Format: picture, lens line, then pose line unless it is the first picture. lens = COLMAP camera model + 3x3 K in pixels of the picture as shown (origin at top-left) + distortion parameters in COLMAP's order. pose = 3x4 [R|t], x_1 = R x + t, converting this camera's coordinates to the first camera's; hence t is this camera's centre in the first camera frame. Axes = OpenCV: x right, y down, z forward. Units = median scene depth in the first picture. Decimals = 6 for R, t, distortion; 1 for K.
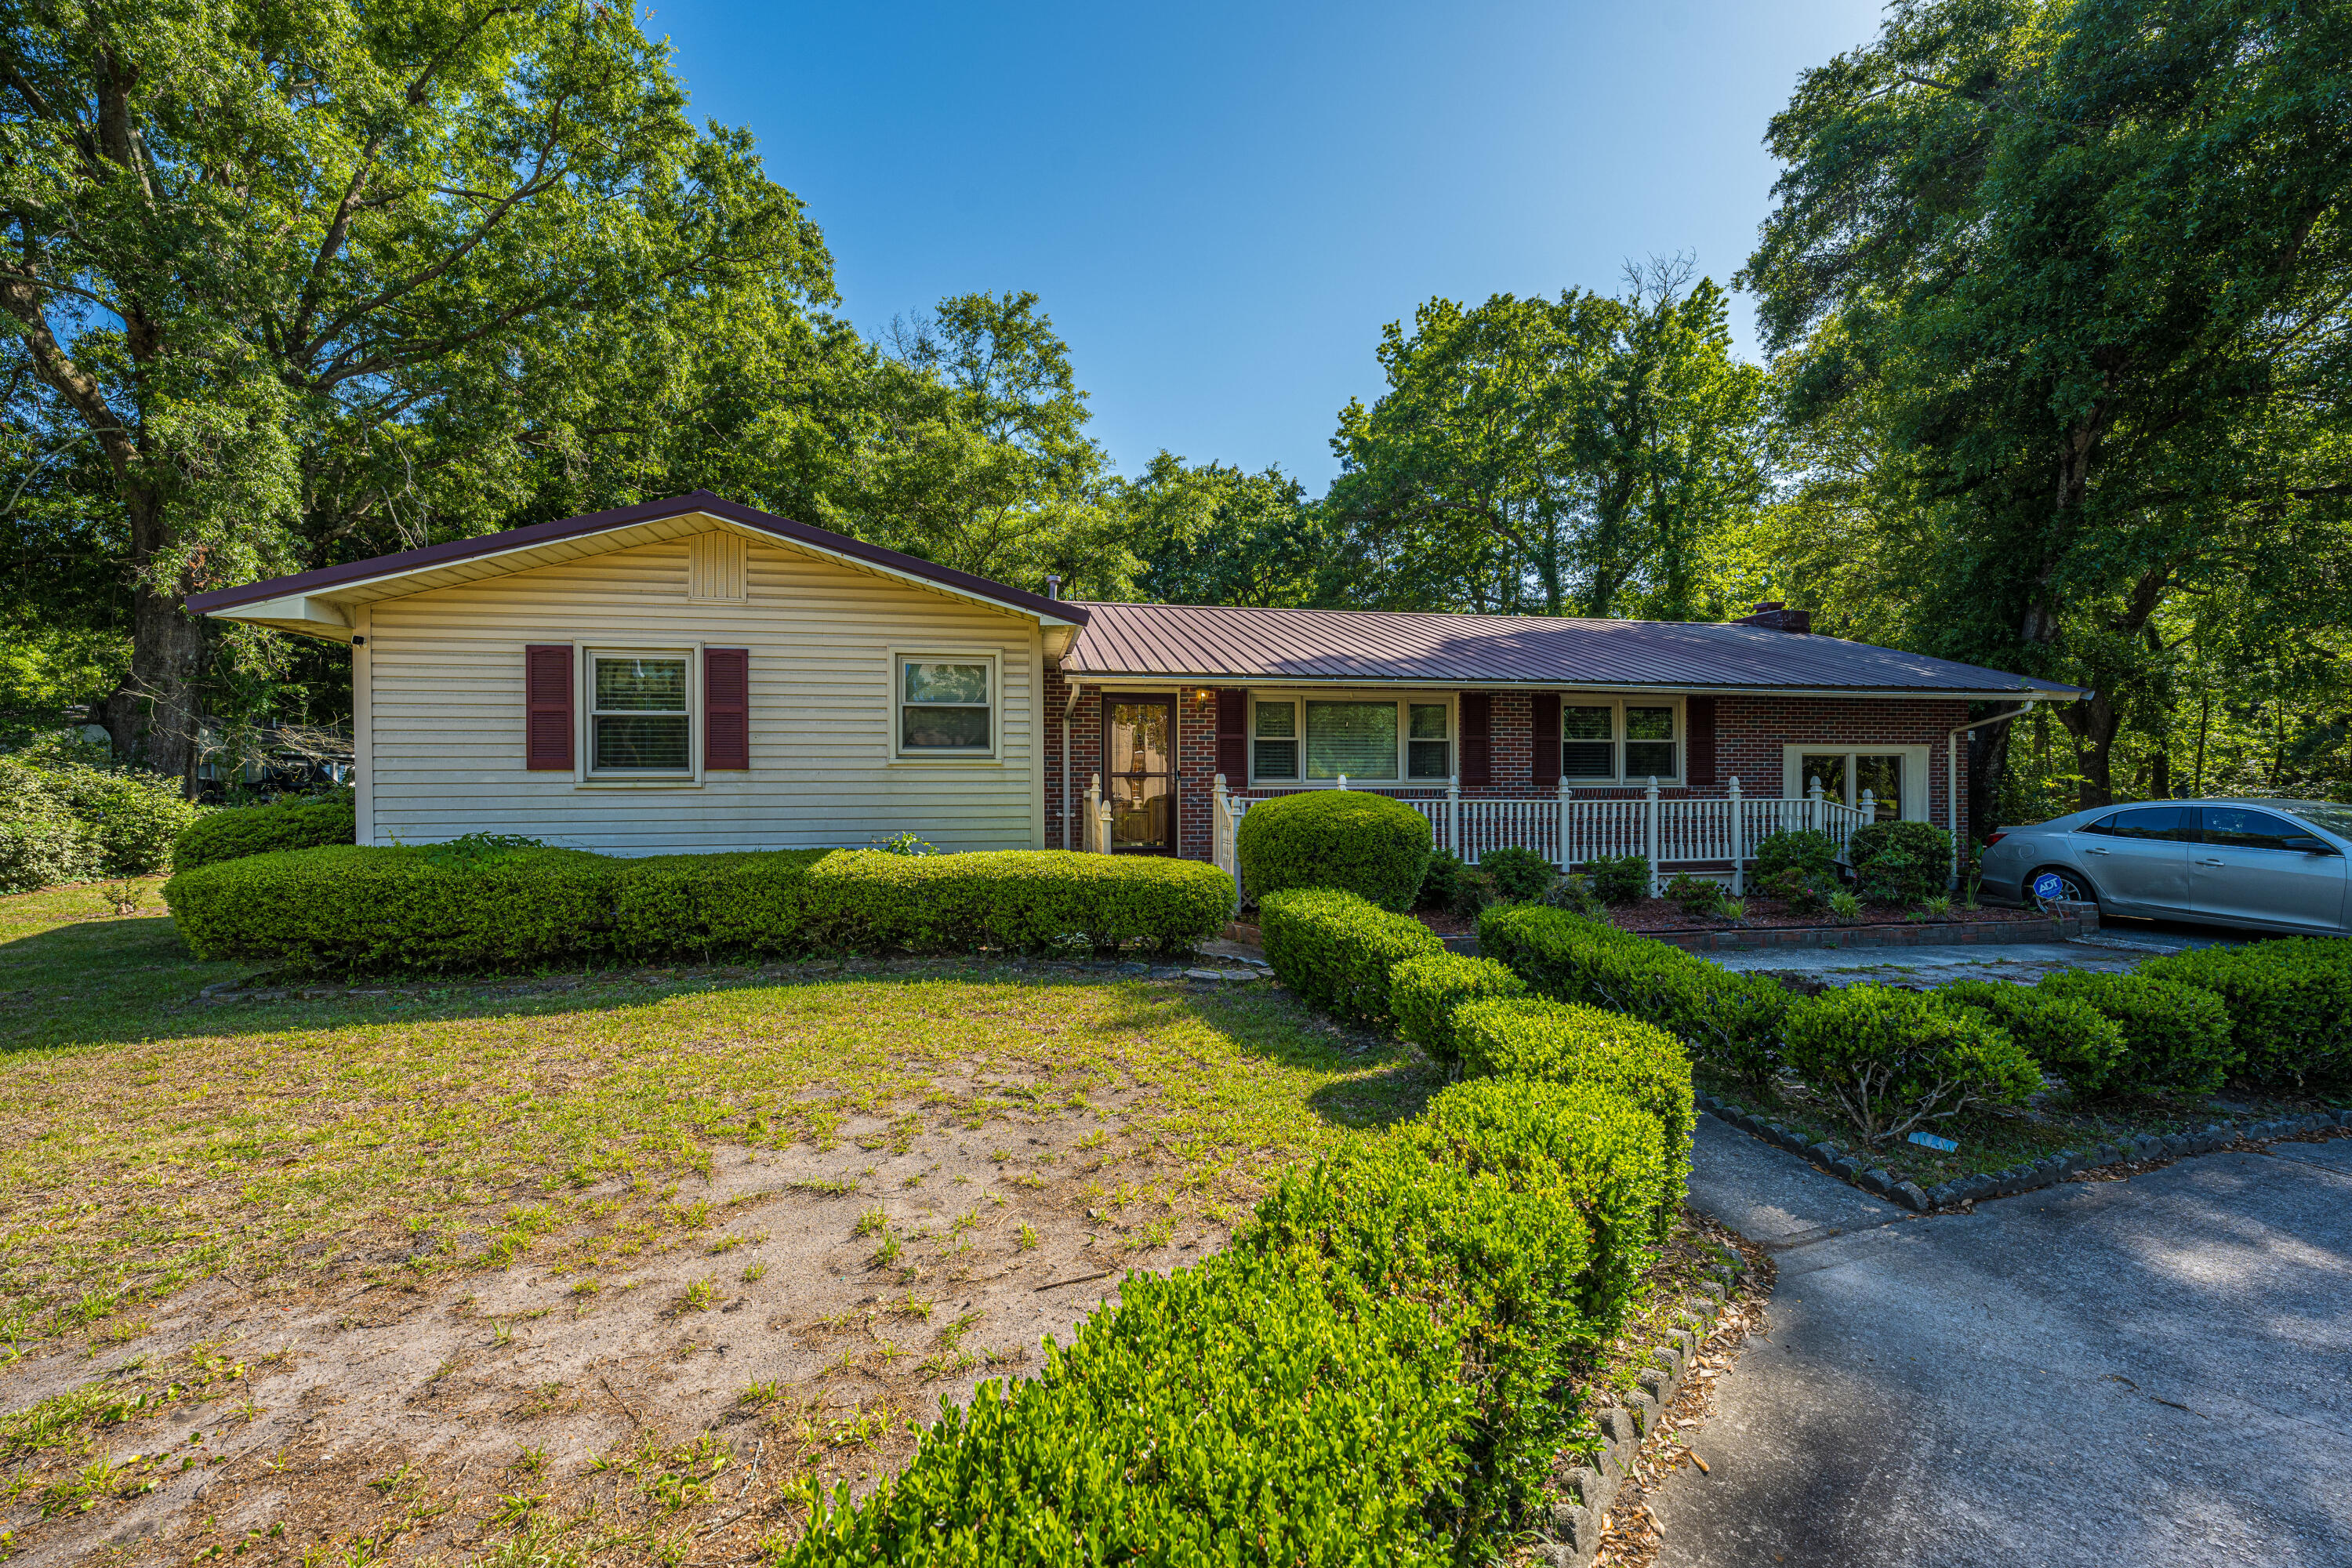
lens RADIAL K [[945.1, 0, 1181.2], [0, 945.1, 786.4], [0, 0, 1]] dist [-0.000371, 0.000059]
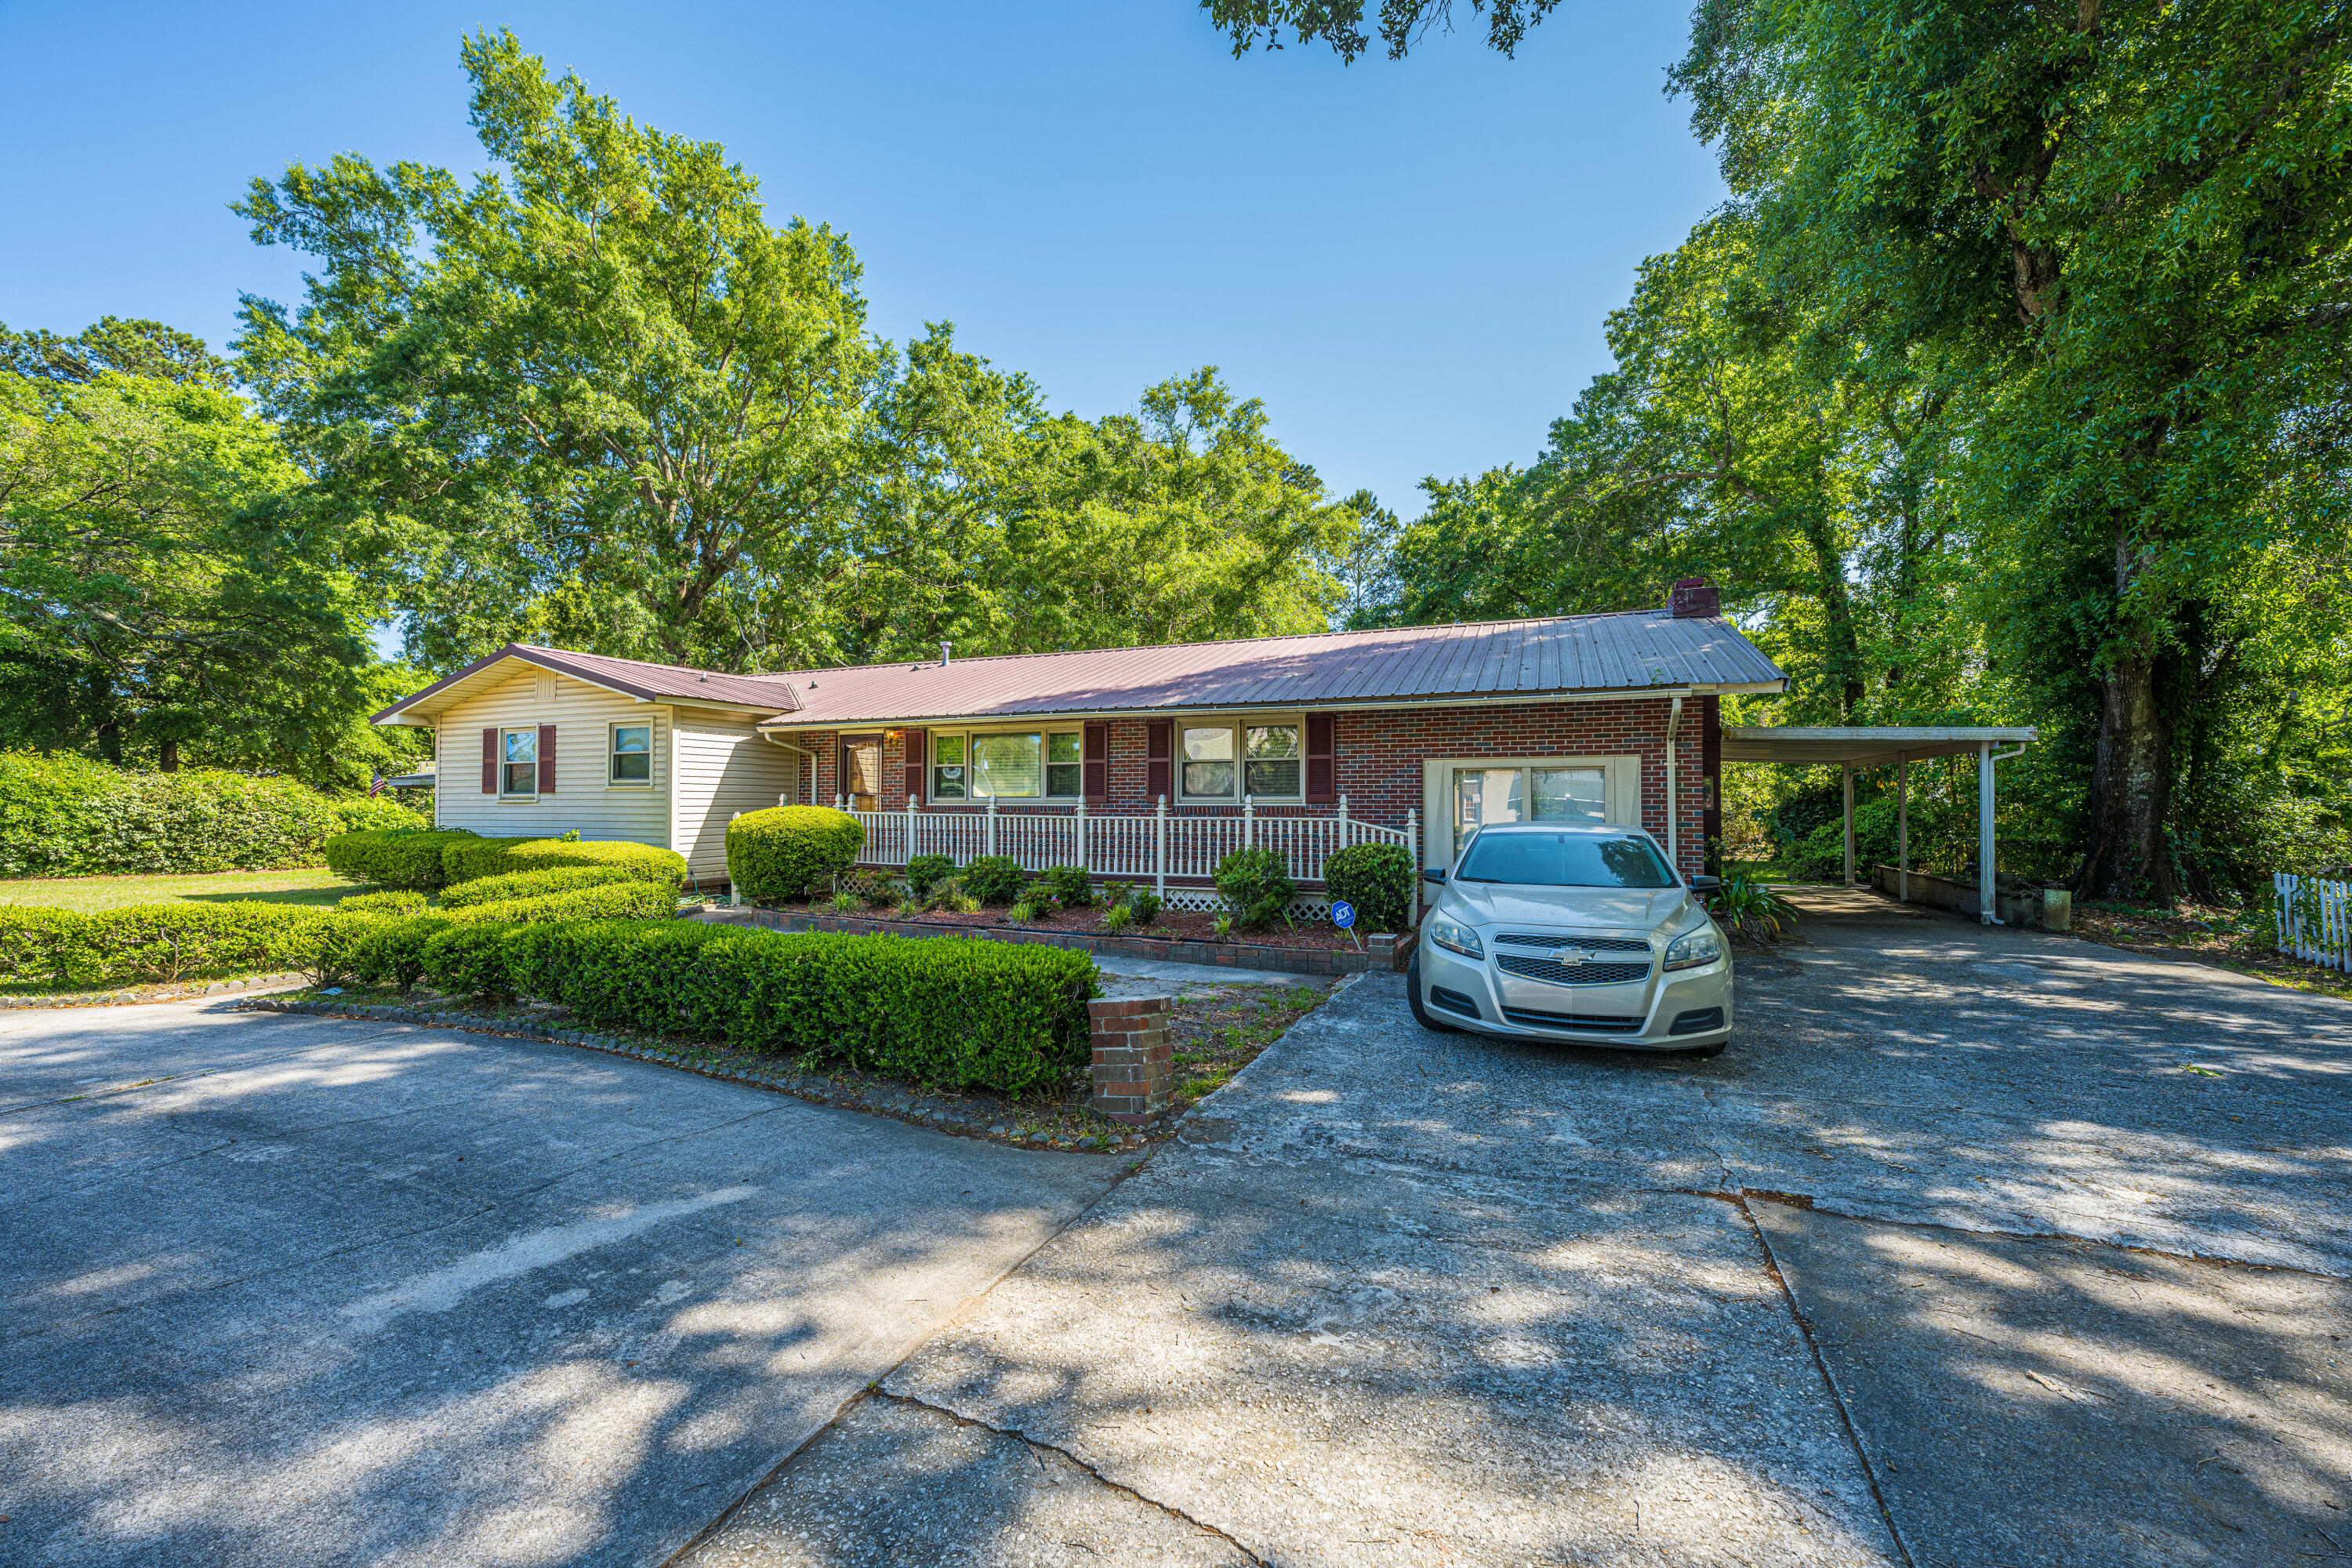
lens RADIAL K [[945.1, 0, 1181.2], [0, 945.1, 786.4], [0, 0, 1]] dist [-0.000371, 0.000059]
pose [[0.830416, -0.007847, -0.557088, 1.025924], [-0.002797, 0.999829, -0.018253, -0.000333], [0.557136, 0.016716, 0.830253, 0.125618]]
